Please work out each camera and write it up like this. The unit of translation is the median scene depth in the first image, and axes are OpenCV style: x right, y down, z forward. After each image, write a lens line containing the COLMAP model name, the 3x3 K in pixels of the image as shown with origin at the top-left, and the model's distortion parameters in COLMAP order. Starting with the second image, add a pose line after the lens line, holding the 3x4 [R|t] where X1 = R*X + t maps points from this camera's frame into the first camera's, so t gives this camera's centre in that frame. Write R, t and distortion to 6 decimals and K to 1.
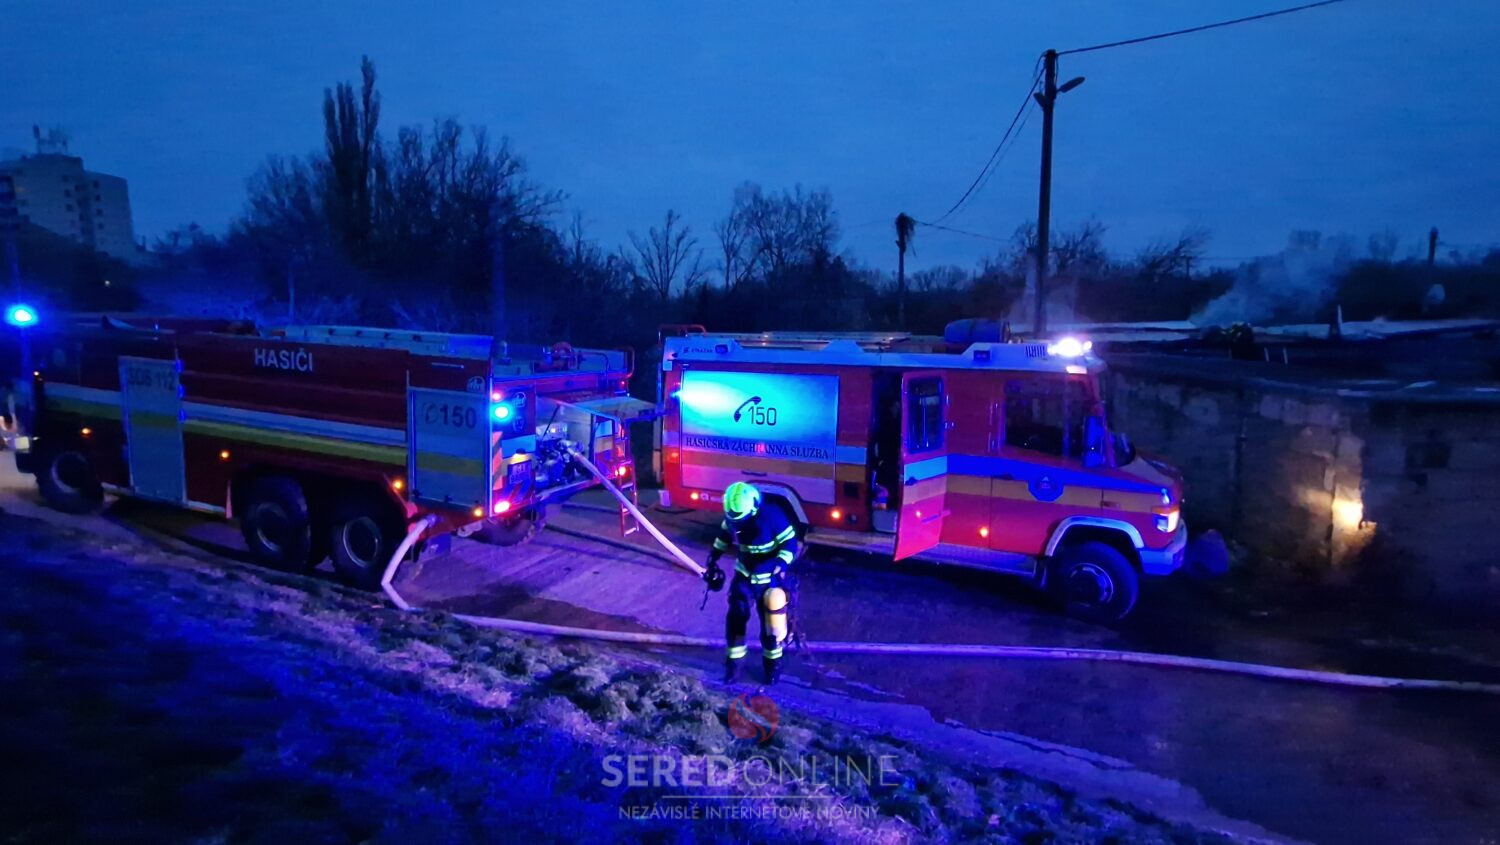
lens RADIAL K [[757.8, 0, 747.0], [0, 757.8, 434.2], [0, 0, 1]] dist [0.005880, -0.001214]
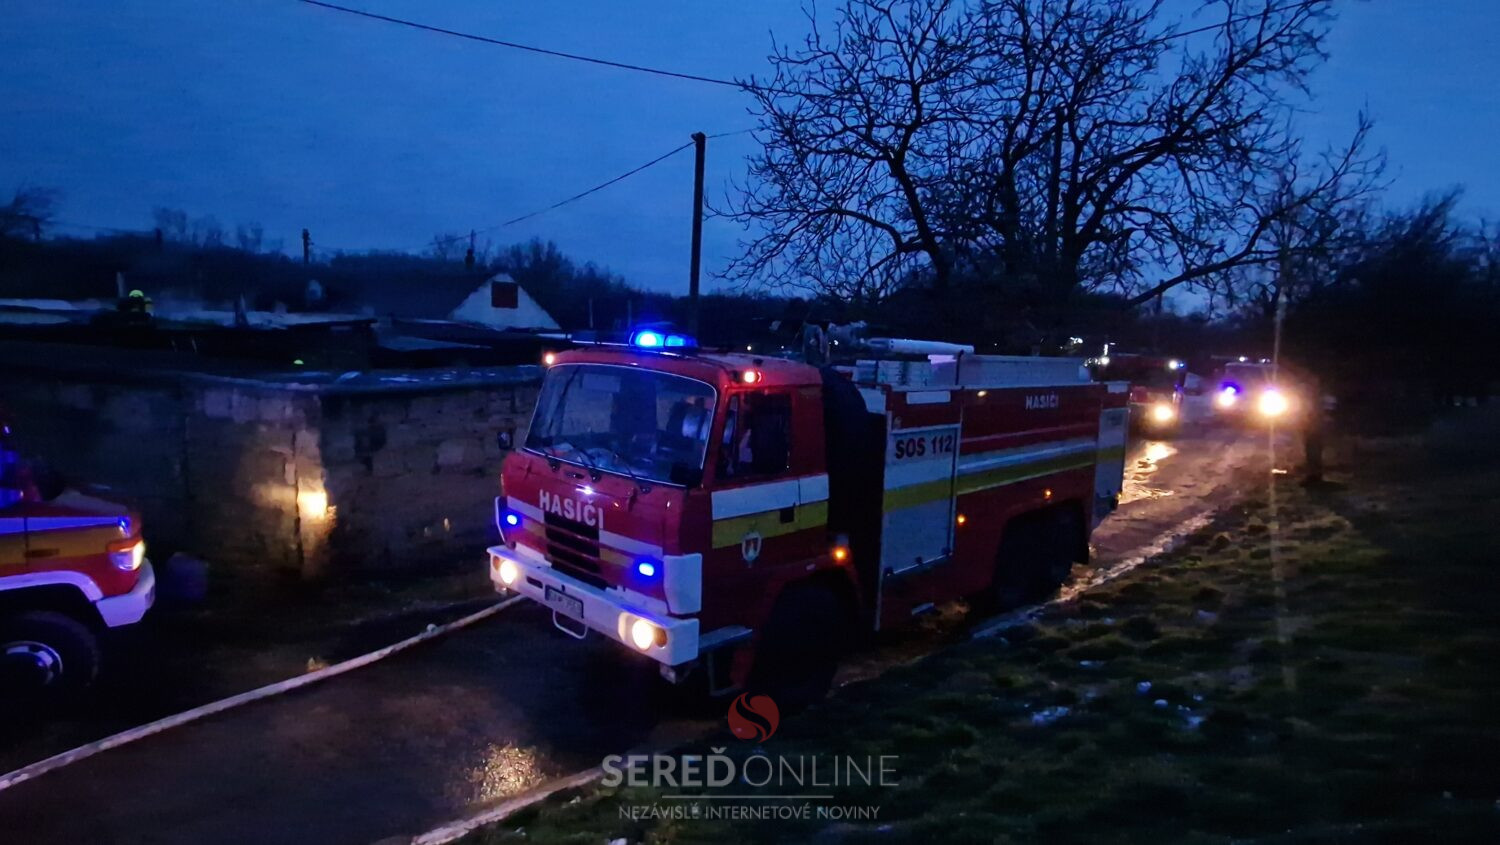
lens RADIAL K [[790.6, 0, 783.2], [0, 790.6, 425.3], [0, 0, 1]] dist [0.003708, 0.001009]
pose [[0.290880, -0.089406, 0.952573, -0.025800], [0.087533, 0.993936, 0.066559, -0.015195], [-0.952747, 0.064021, 0.296942, 0.069615]]
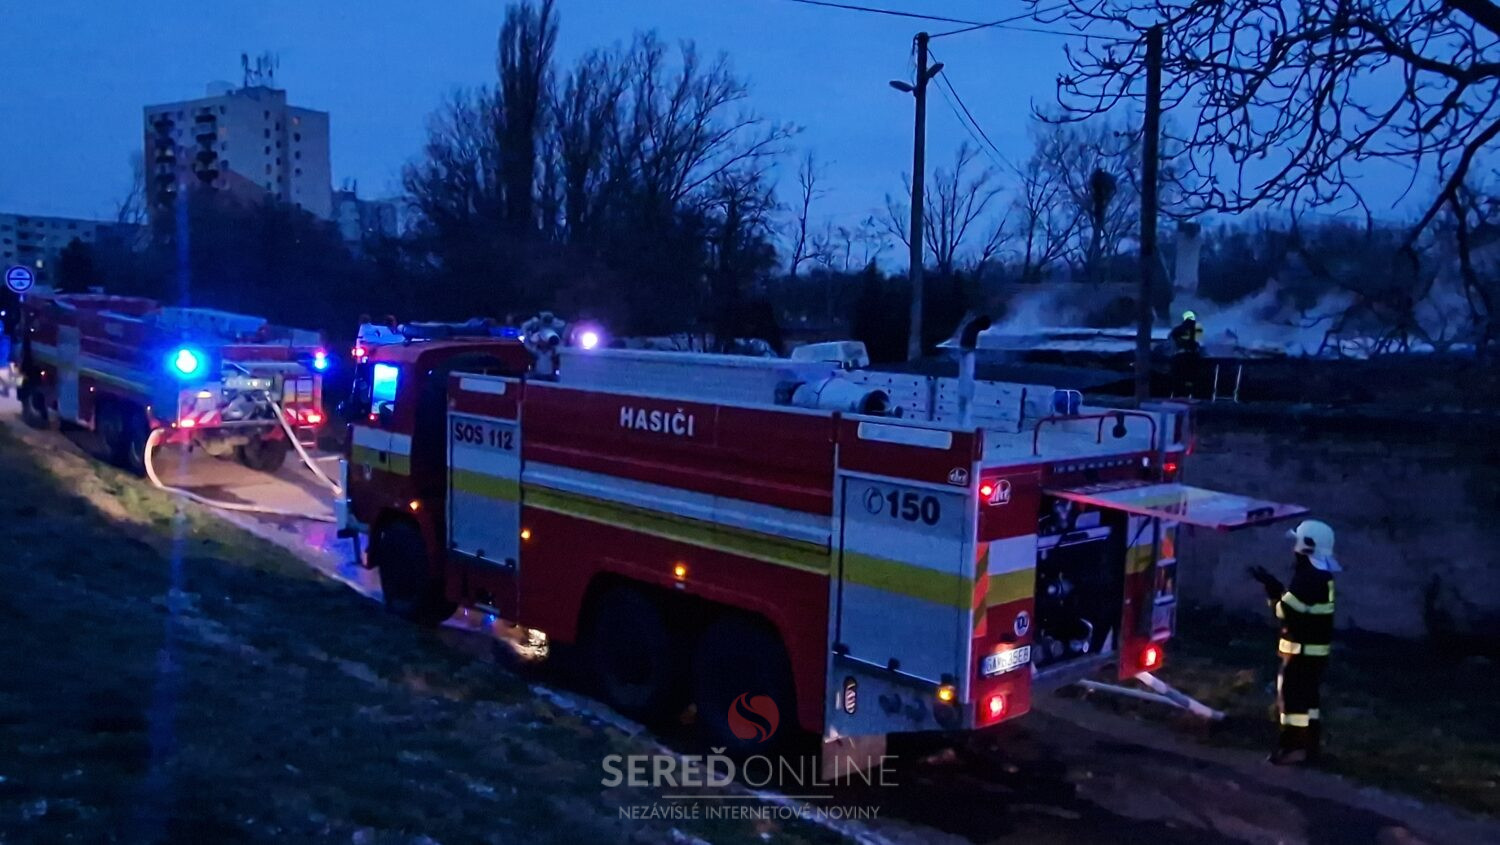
lens RADIAL K [[1290.9, 0, 717.5], [0, 1290.9, 424.8], [0, 0, 1]] dist [0.031626, -0.005139]
pose [[0.917539, 0.062709, -0.392670, 1.508069], [-0.084149, 0.995743, -0.037609, 0.090500], [0.388640, 0.067551, 0.918910, -0.928847]]
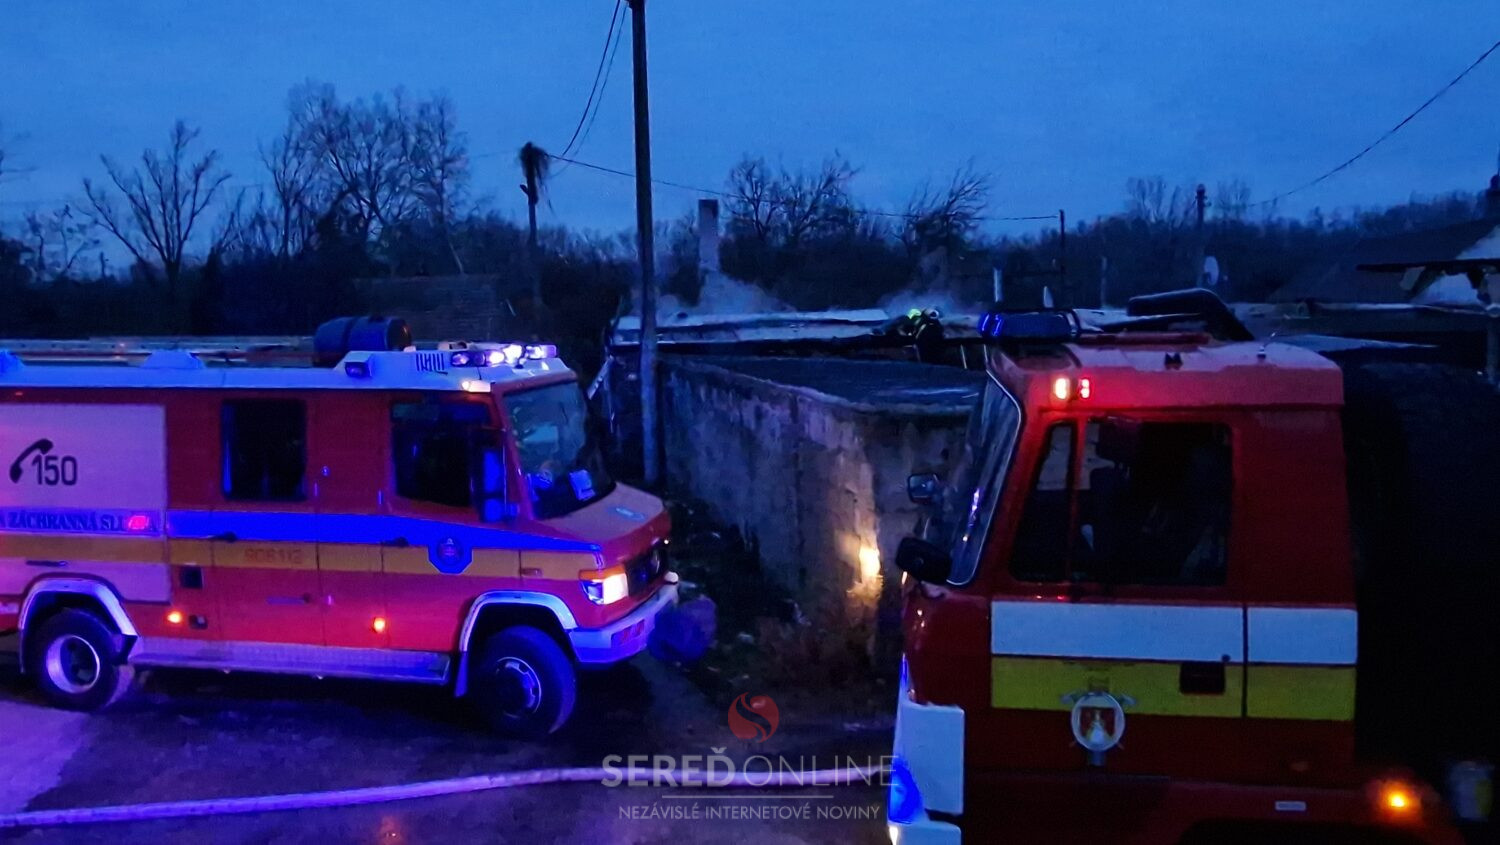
lens RADIAL K [[1251.0, 0, 729.7], [0, 1251.0, 433.7], [0, 0, 1]] dist [0.003661, -0.000281]
pose [[0.960410, -0.037133, 0.276104, 0.279190], [0.050423, 0.997878, -0.041190, 0.016846], [-0.273988, 0.053482, 0.960245, -0.164969]]
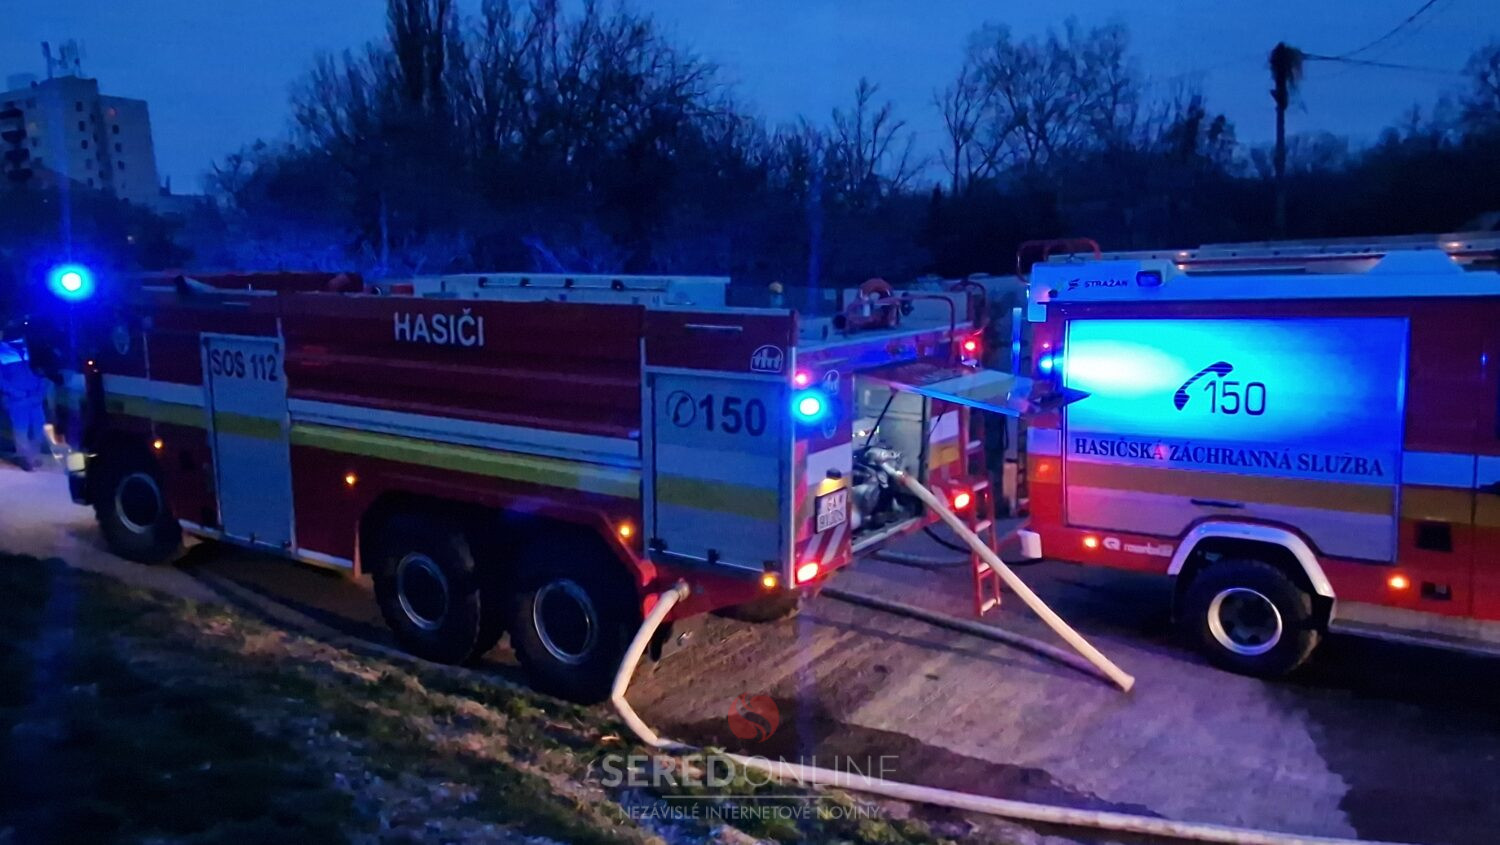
lens RADIAL K [[1126.2, 0, 712.9], [0, 1126.2, 436.7], [0, 0, 1]] dist [0.002088, 0.004844]
pose [[0.975055, -0.017536, -0.221268, -0.169092], [0.021134, 0.999680, 0.013902, -0.015879], [0.220953, -0.018232, 0.975114, 0.130255]]
